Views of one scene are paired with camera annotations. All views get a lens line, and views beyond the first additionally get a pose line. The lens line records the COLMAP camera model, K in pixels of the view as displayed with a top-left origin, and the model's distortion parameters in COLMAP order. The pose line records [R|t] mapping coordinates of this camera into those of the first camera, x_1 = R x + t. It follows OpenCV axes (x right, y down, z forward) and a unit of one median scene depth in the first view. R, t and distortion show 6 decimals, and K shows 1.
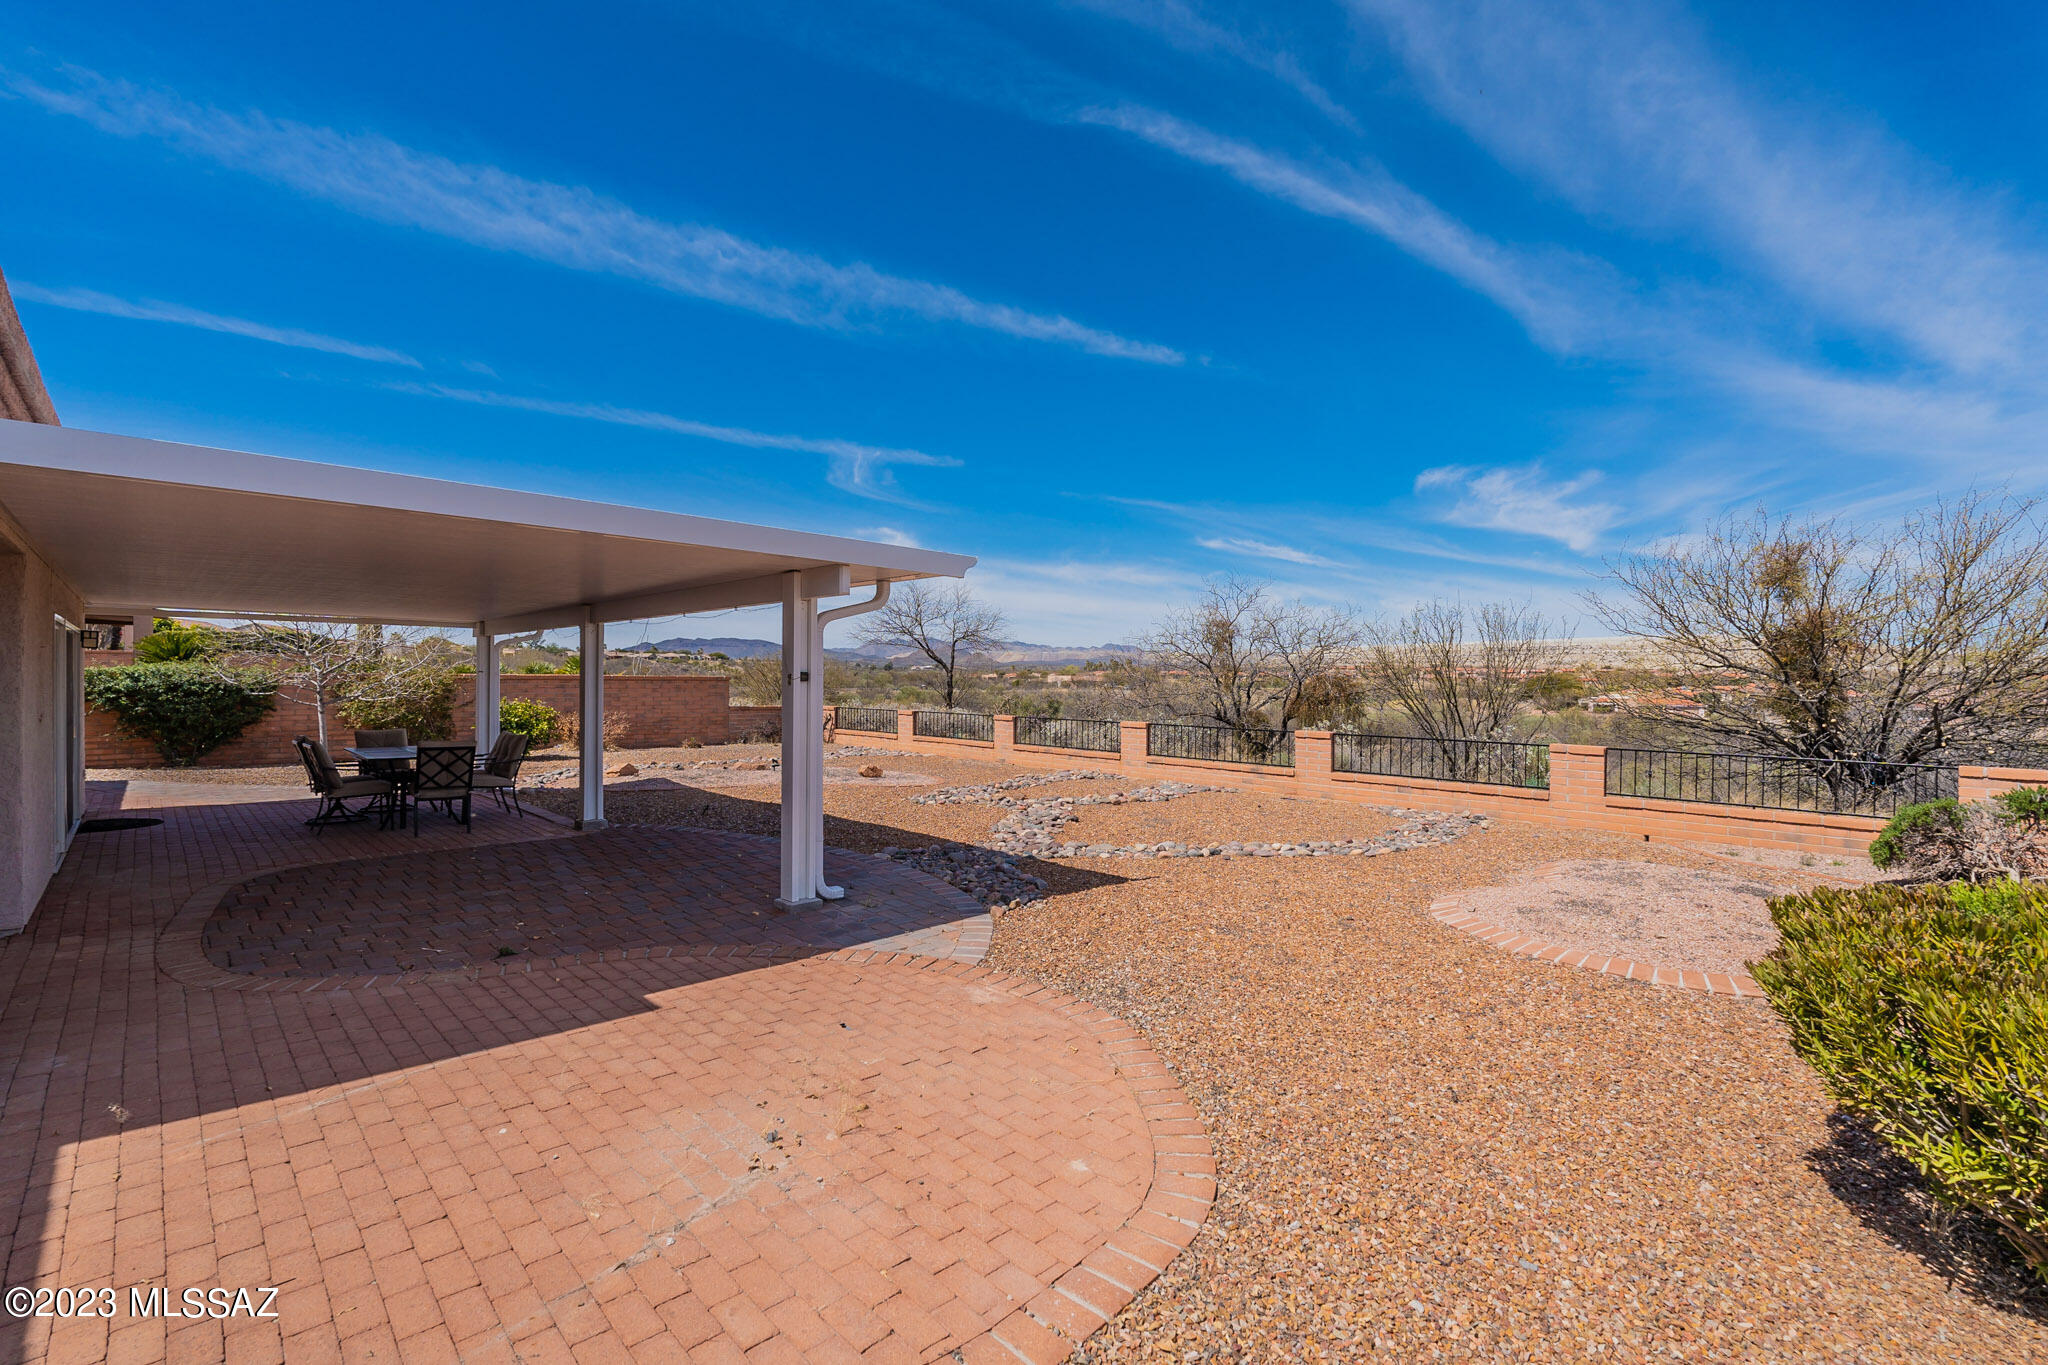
lens RADIAL K [[898.8, 0, 1022.6], [0, 898.8, 685.3], [0, 0, 1]] dist [-0.002825, 0.000254]
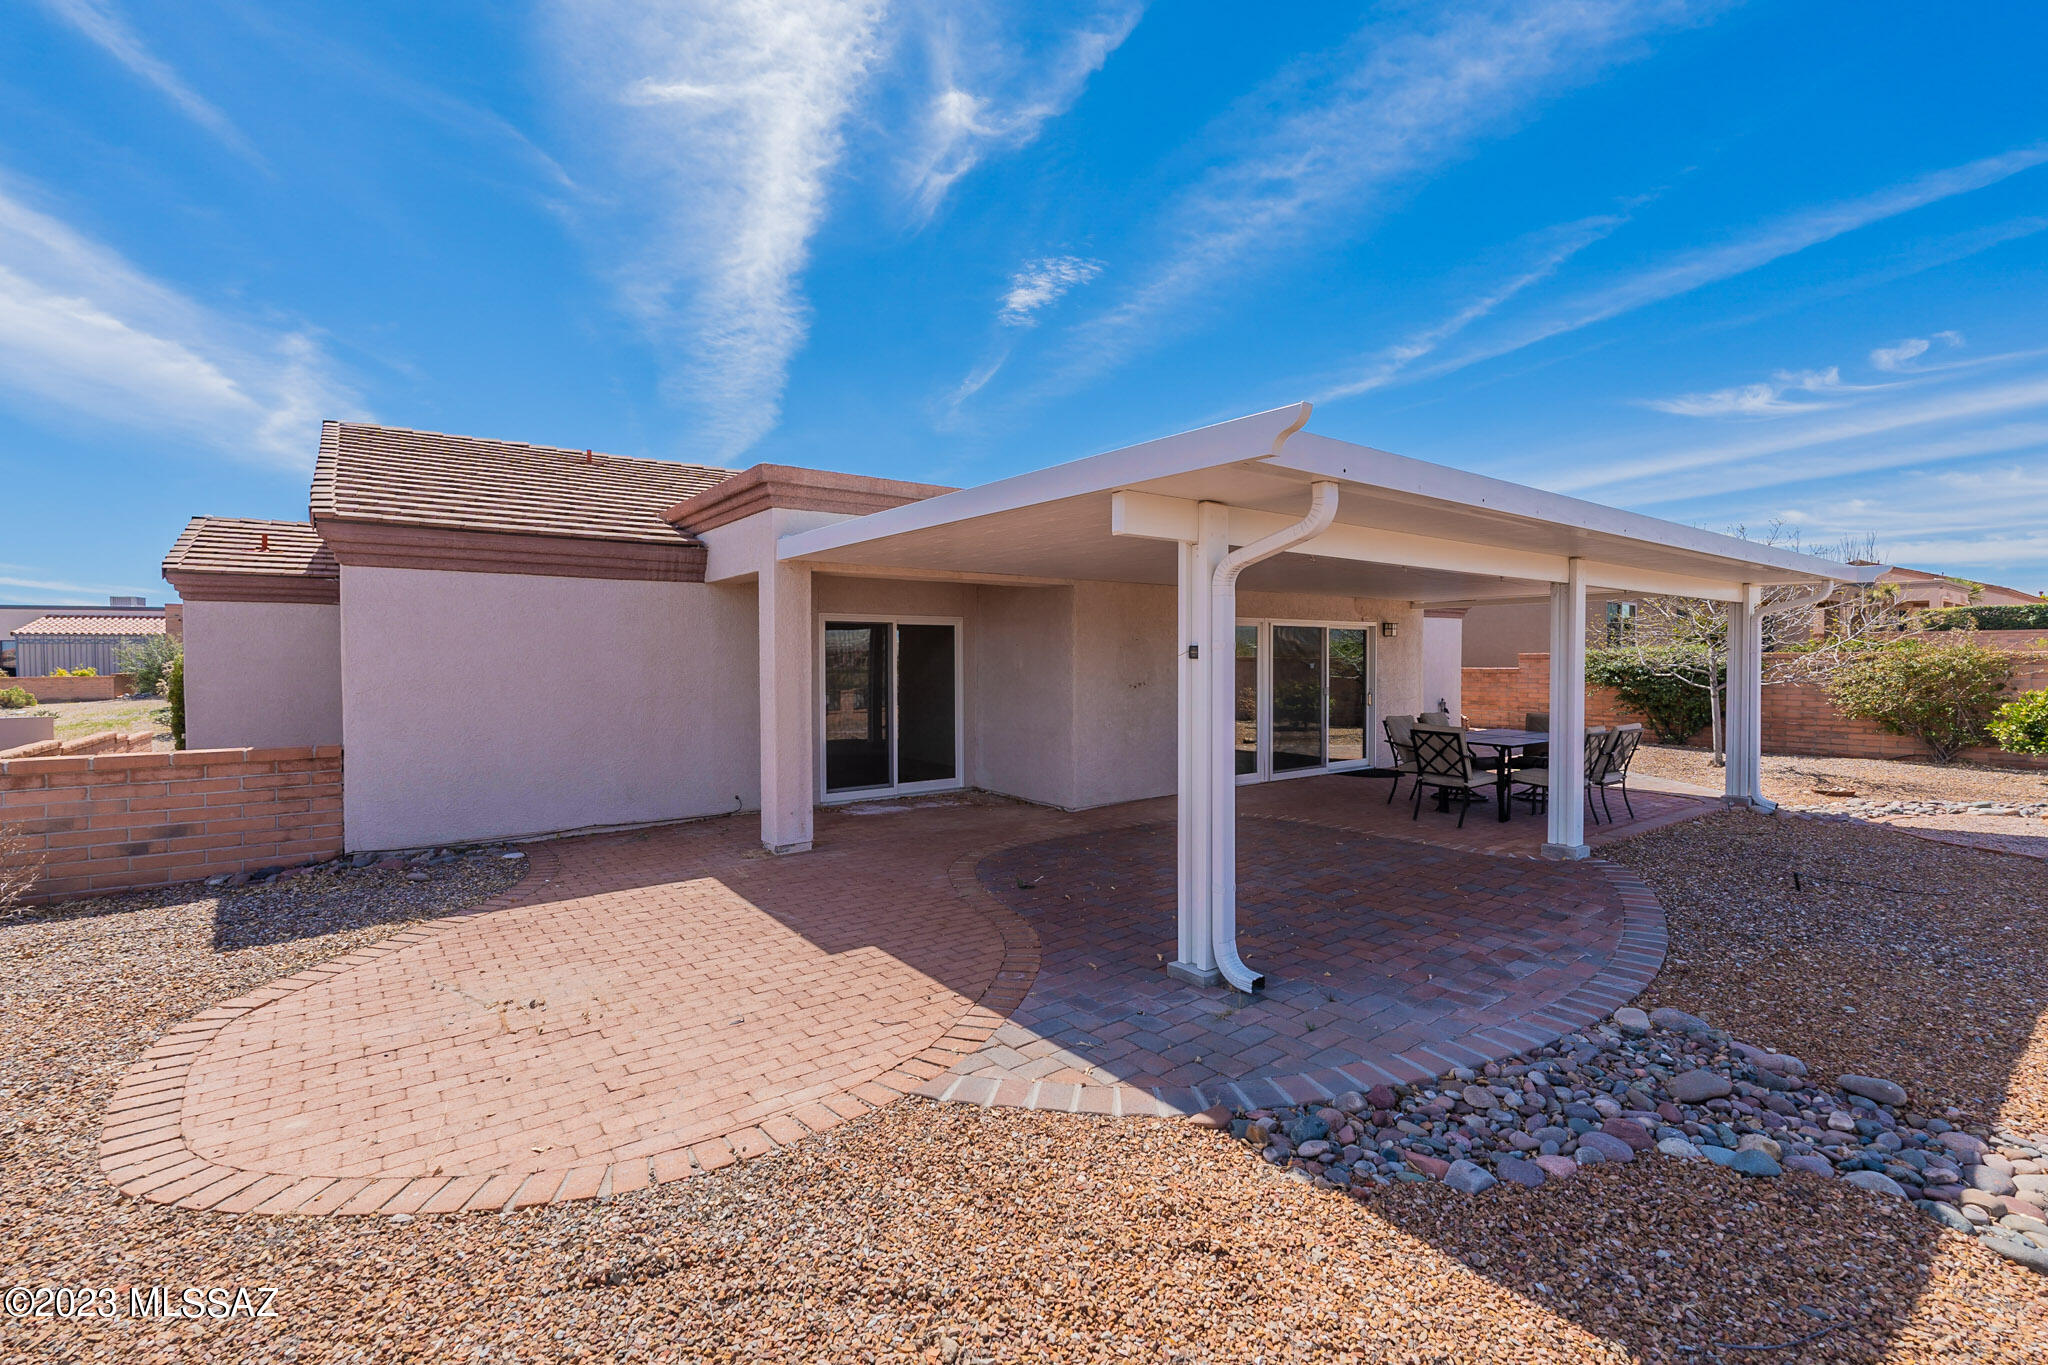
lens RADIAL K [[898.8, 0, 1022.6], [0, 898.8, 685.3], [0, 0, 1]] dist [-0.002825, 0.000254]
pose [[-0.128755, 0.023711, -0.991393, 0.206074], [-0.004759, 0.999688, 0.024528, -0.000024], [0.991665, 0.007876, -0.128602, 0.416801]]
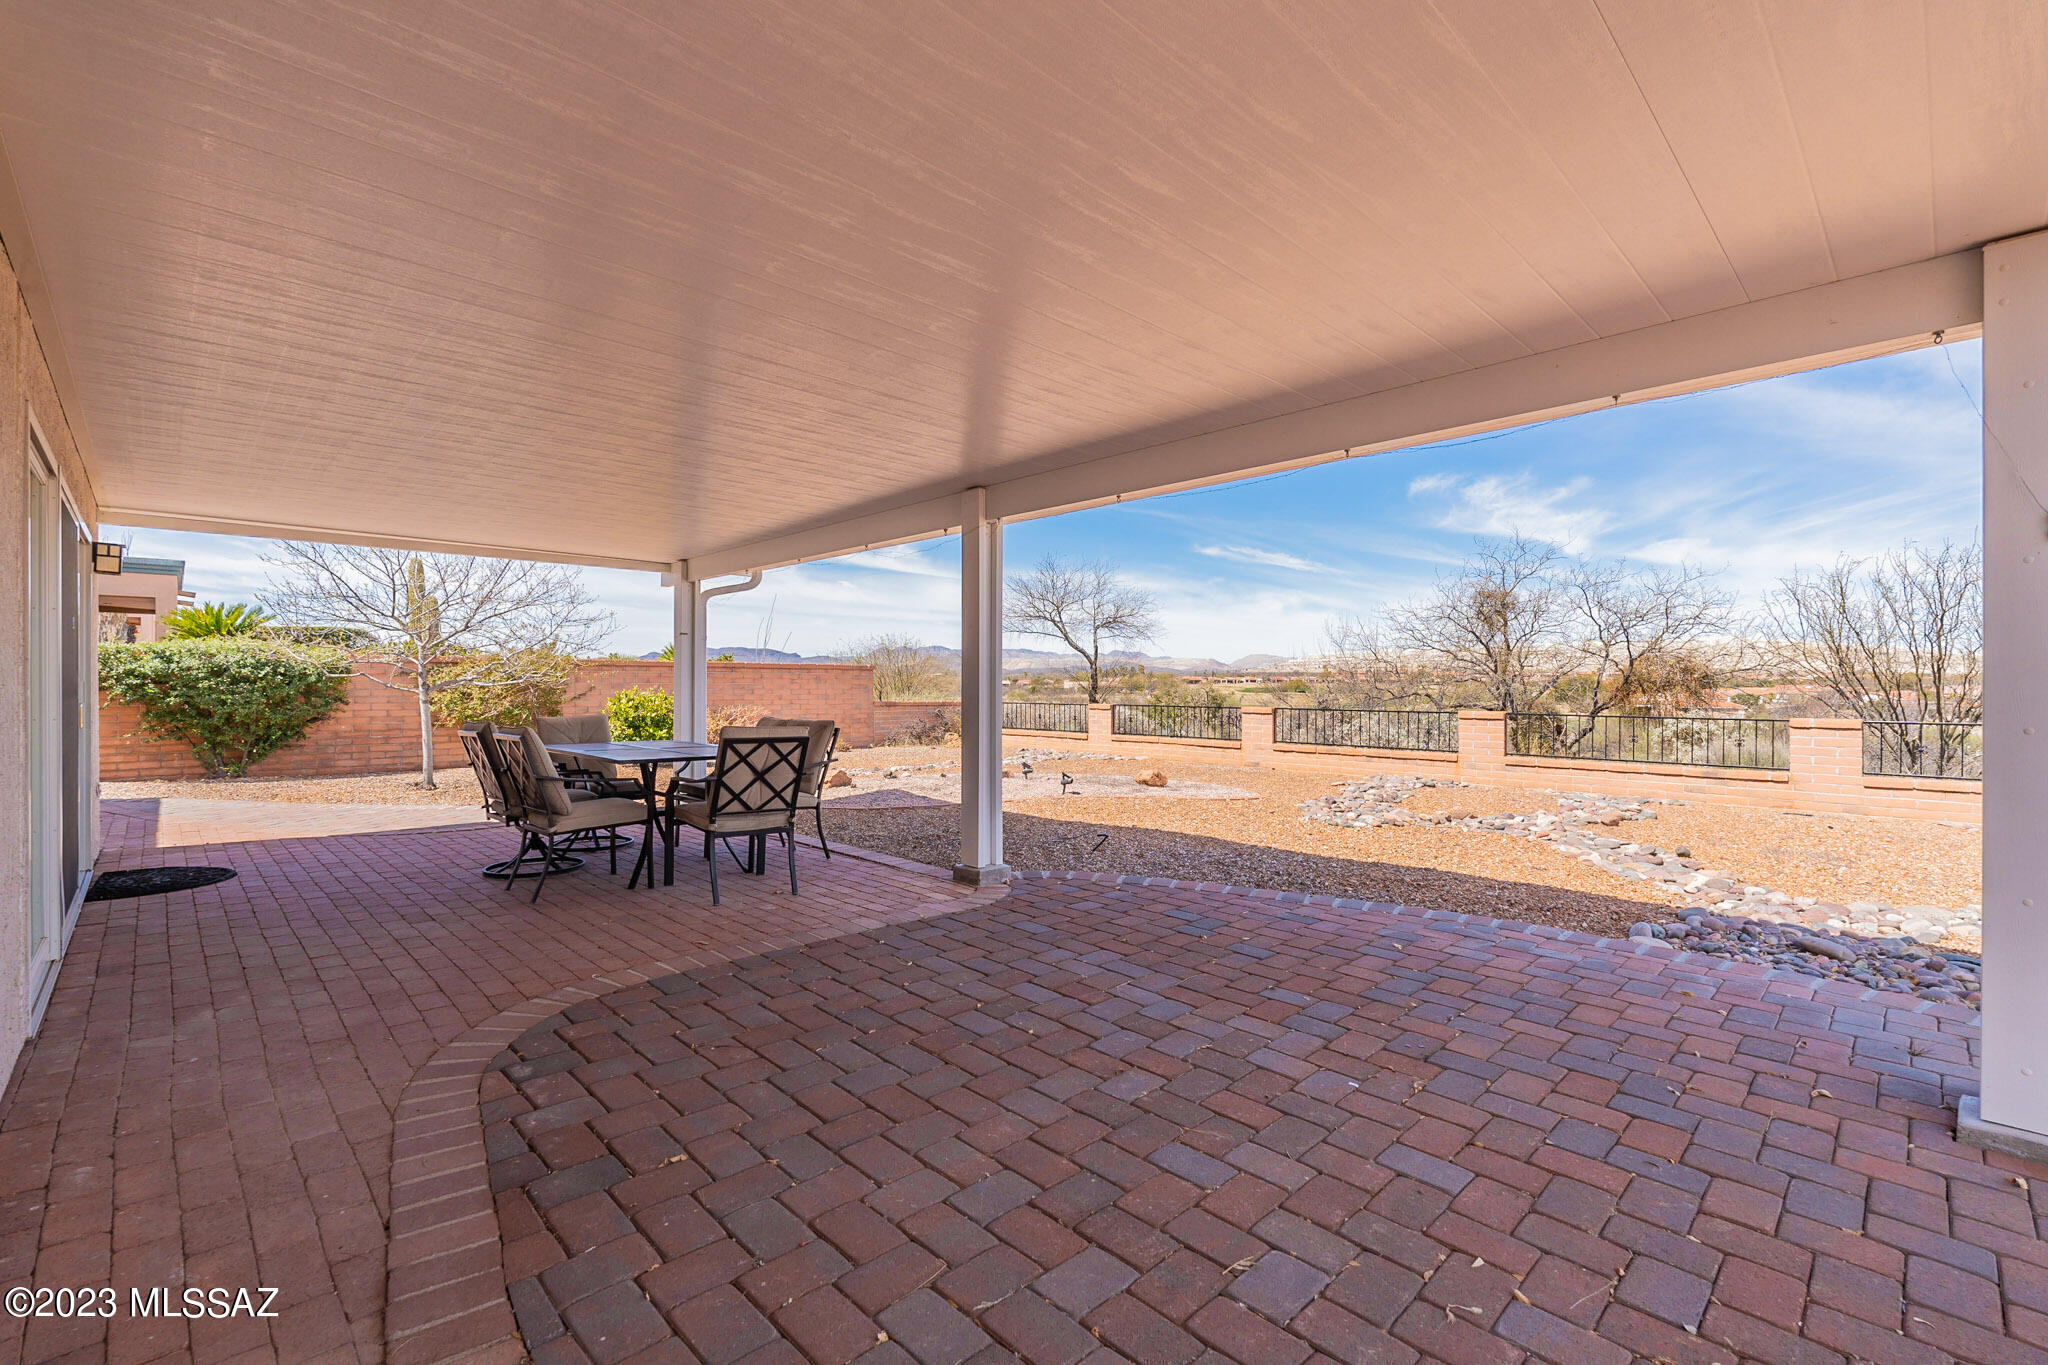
lens RADIAL K [[898.8, 0, 1022.6], [0, 898.8, 685.3], [0, 0, 1]] dist [-0.002825, 0.000254]
pose [[0.999956, -0.006834, -0.006434, -0.290576], [0.006780, 0.999942, -0.008332, 0.025928], [0.006491, 0.008288, 0.999945, 0.276591]]
